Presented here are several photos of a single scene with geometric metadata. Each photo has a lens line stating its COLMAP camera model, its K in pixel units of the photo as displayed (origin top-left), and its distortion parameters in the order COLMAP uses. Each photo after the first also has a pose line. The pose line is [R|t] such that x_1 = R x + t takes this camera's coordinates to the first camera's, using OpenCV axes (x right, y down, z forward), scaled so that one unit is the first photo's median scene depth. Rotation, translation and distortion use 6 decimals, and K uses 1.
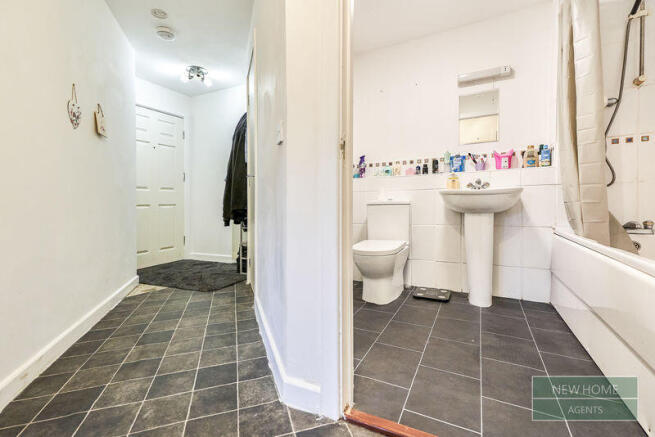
lens RADIAL K [[300.8, 0, 305.8], [0, 300.8, 208.4], [0, 0, 1]] dist [0.041417, -0.002854]
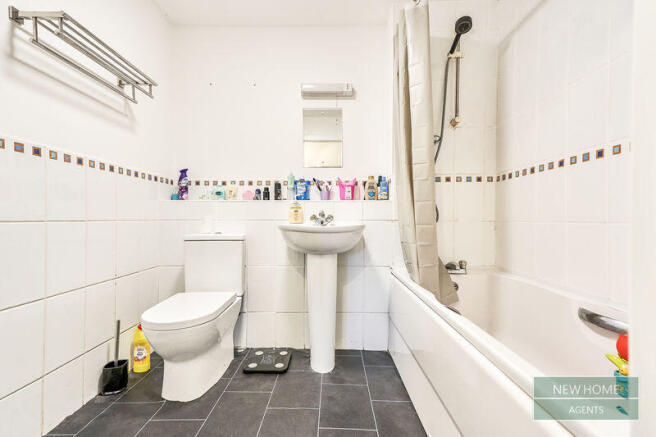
lens RADIAL K [[301.2, 0, 329.7], [0, 301.2, 219.4], [0, 0, 1]] dist [0.041417, -0.002854]
pose [[0.873246, 0.008194, 0.487210, 0.190544], [-0.002005, 0.999911, -0.013224, -0.063808], [-0.487275, 0.010571, 0.873185, 0.282637]]
